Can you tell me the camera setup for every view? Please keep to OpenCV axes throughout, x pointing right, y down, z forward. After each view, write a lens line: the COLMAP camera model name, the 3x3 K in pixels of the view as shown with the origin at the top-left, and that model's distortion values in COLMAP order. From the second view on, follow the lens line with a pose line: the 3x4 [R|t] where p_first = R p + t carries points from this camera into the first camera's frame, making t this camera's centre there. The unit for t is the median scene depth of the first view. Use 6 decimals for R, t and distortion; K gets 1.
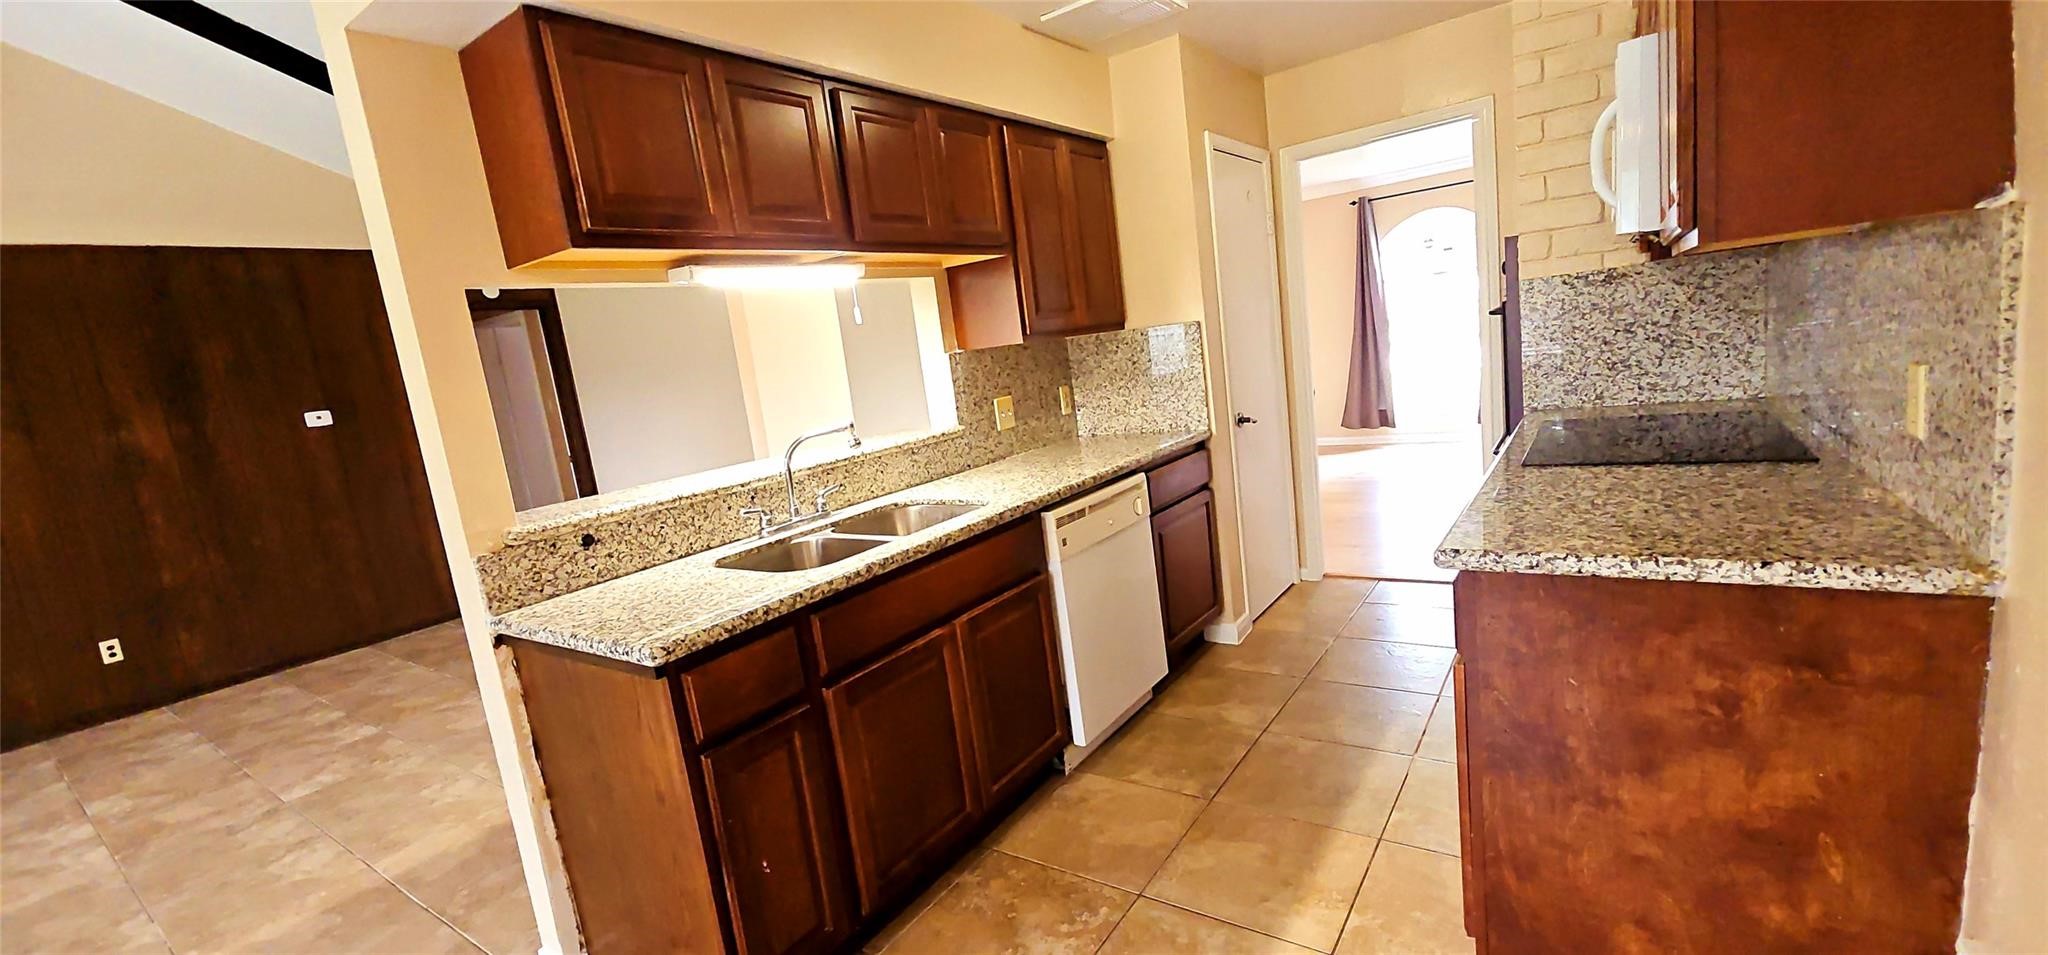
lens RADIAL K [[827.2, 0, 1017.7], [0, 827.2, 482.8], [0, 0, 1]] dist [0.001064, -0.000658]
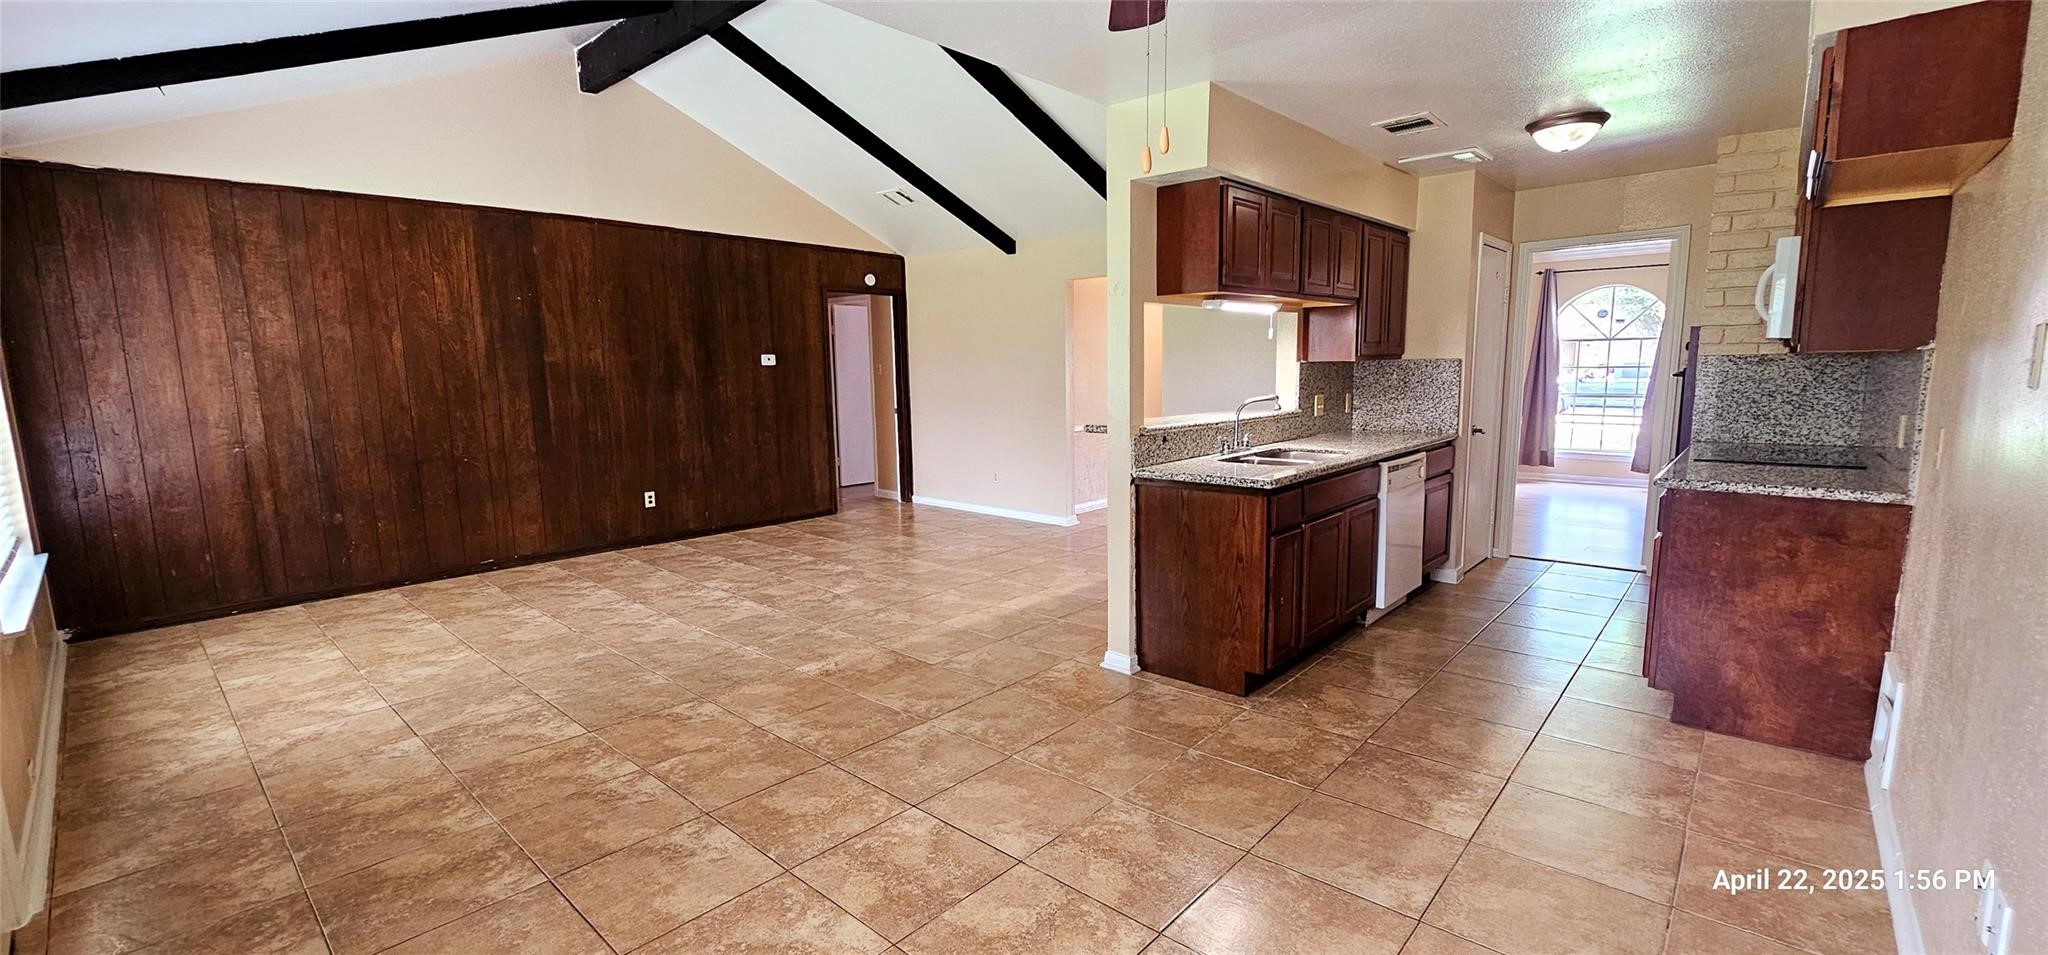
lens RADIAL K [[829.7, 0, 1021.1], [0, 829.7, 482.9], [0, 0, 1]] dist [0.000154, -0.000080]
pose [[0.987208, 0.123419, -0.100935, -0.480946], [-0.124746, 0.992165, -0.006922, 0.168160], [0.099290, 0.019424, 0.994869, -0.696489]]
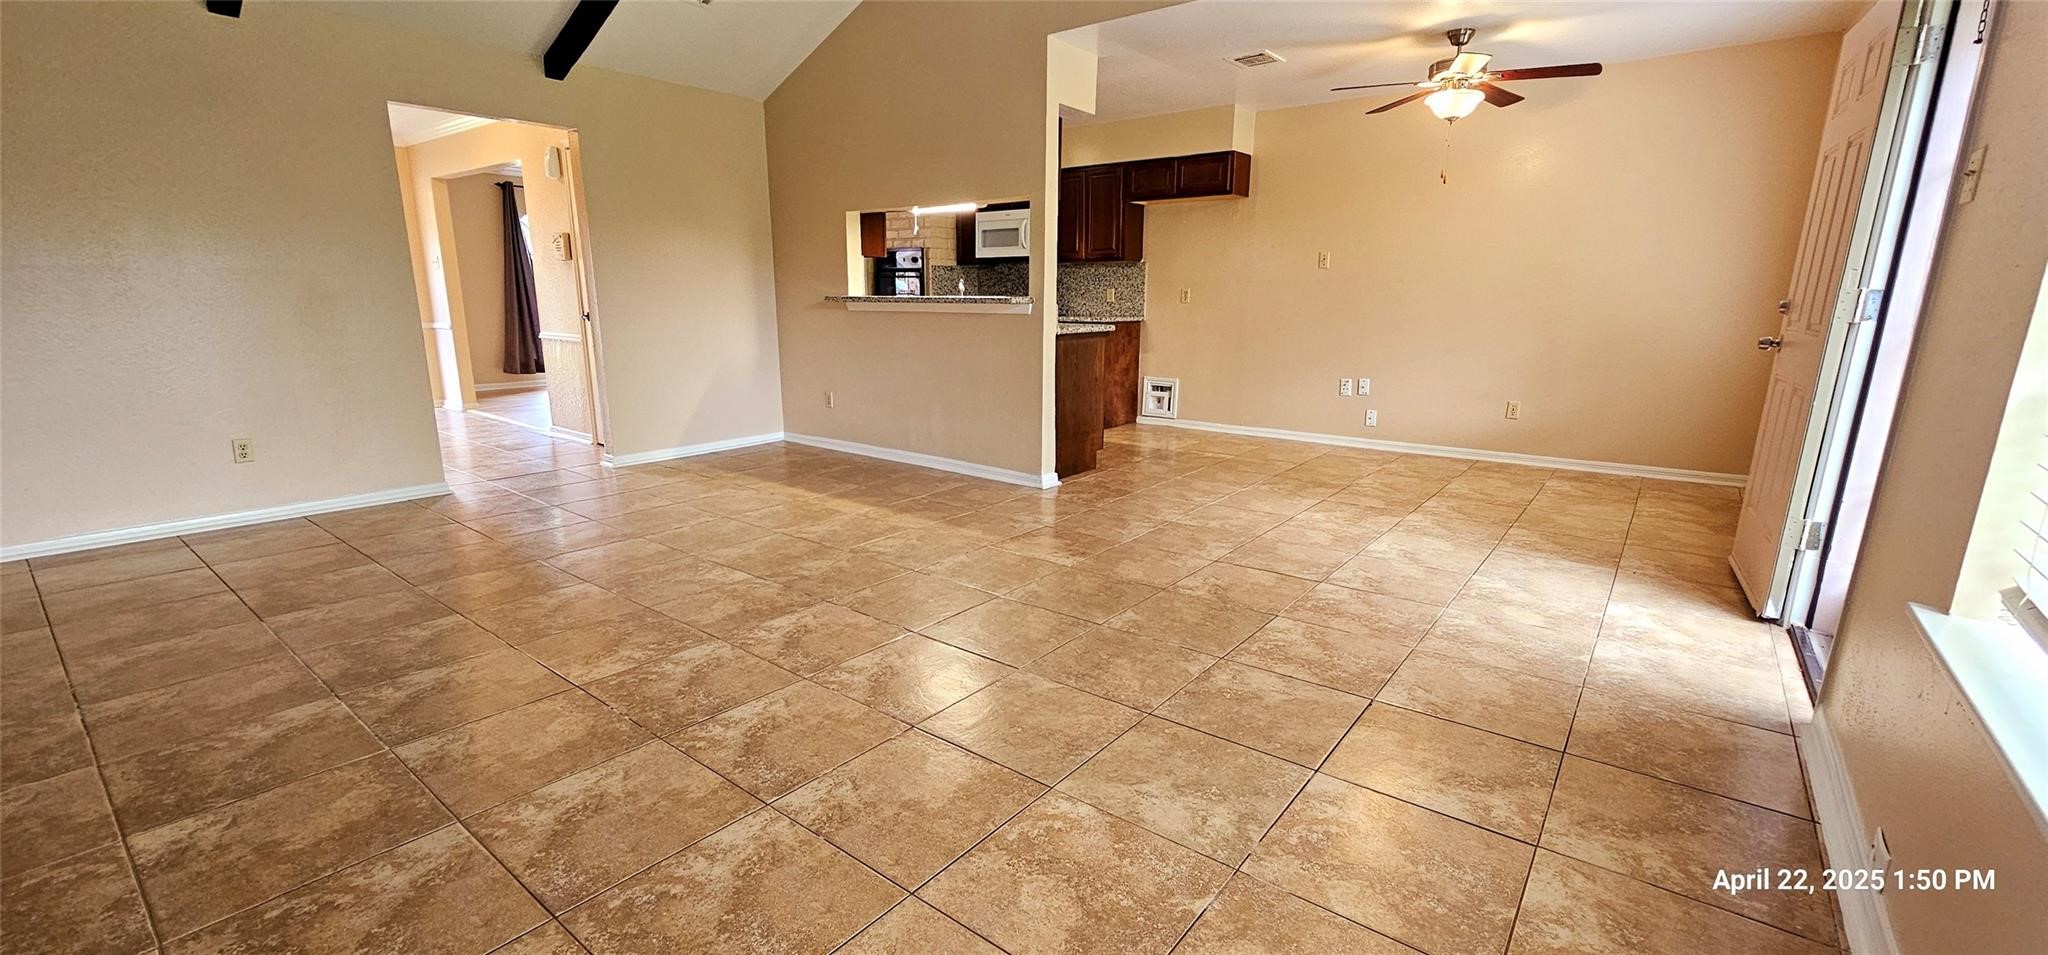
lens RADIAL K [[832.7, 0, 1007.7], [0, 832.7, 488.9], [0, 0, 1]] dist [-0.000934, -0.000144]
pose [[0.061260, -0.105555, 0.992525, -2.299821], [0.149212, 0.984187, 0.095458, 0.268812], [-0.986906, 0.142249, 0.076041, 0.704200]]
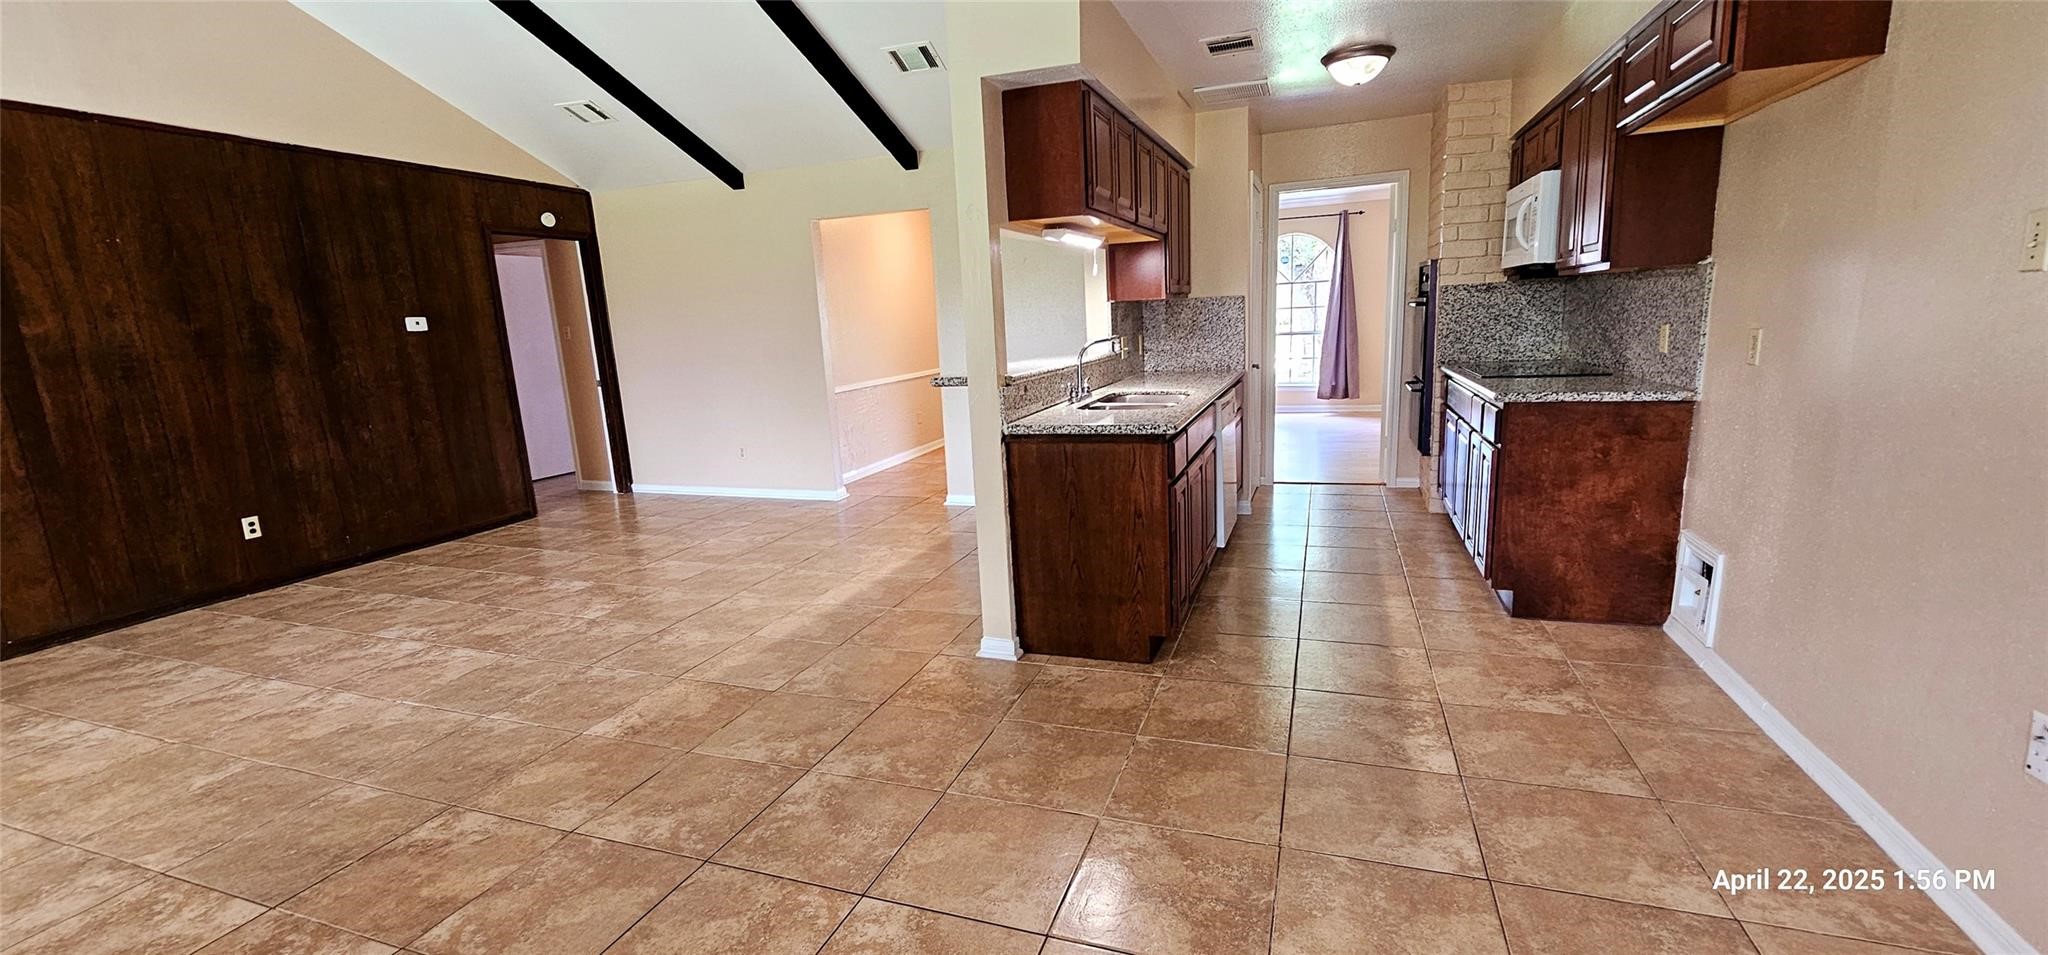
lens RADIAL K [[831.1, 0, 1018.5], [0, 831.1, 483.5], [0, 0, 1]] dist [-0.000516, 0.000145]
pose [[0.962931, 0.023608, 0.268713, -0.734471], [-0.027419, 0.999570, 0.010436, 0.182521], [-0.268351, -0.017417, 0.963164, -0.457995]]
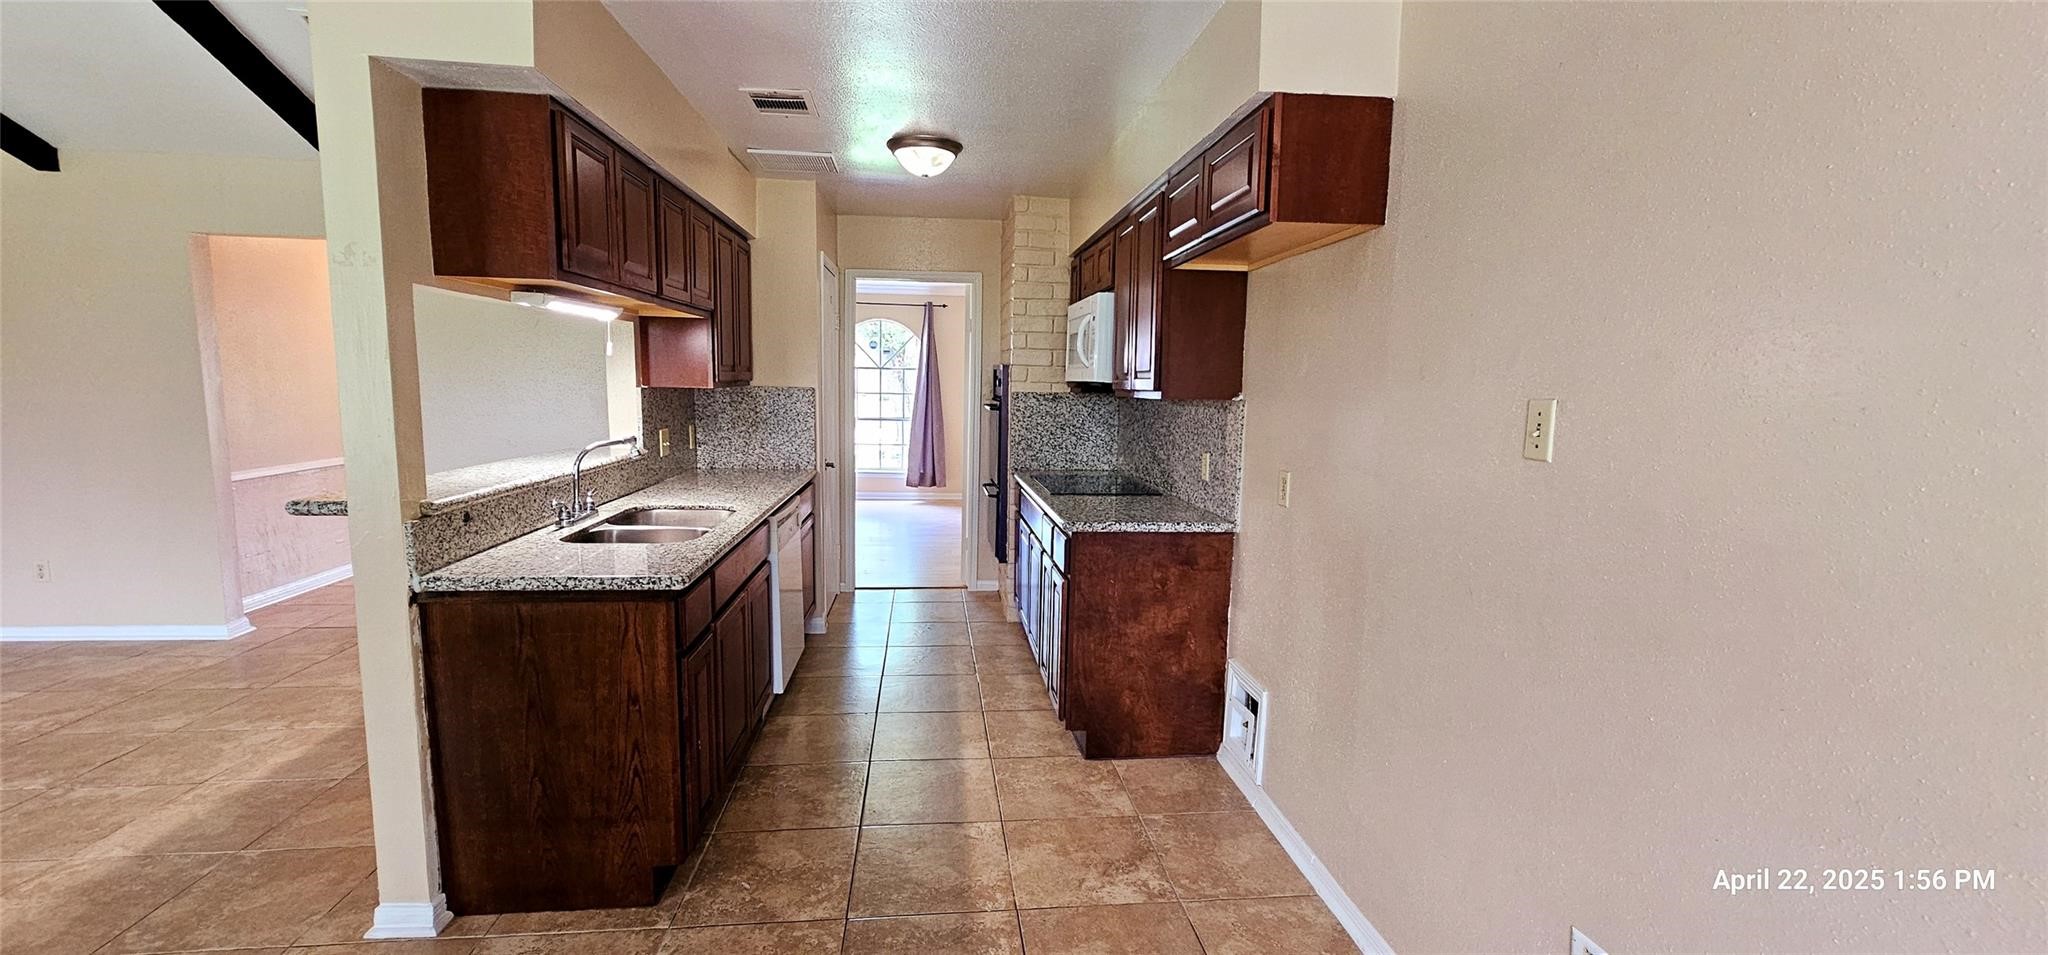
lens RADIAL K [[830.7, 0, 1010.8], [0, 830.7, 487.3], [0, 0, 1]] dist [0.000933, 0.000207]
pose [[0.746334, 0.055952, 0.663216, -0.542207], [-0.007630, 0.997114, -0.075534, 0.082258], [-0.665528, 0.051313, 0.744607, -0.264710]]
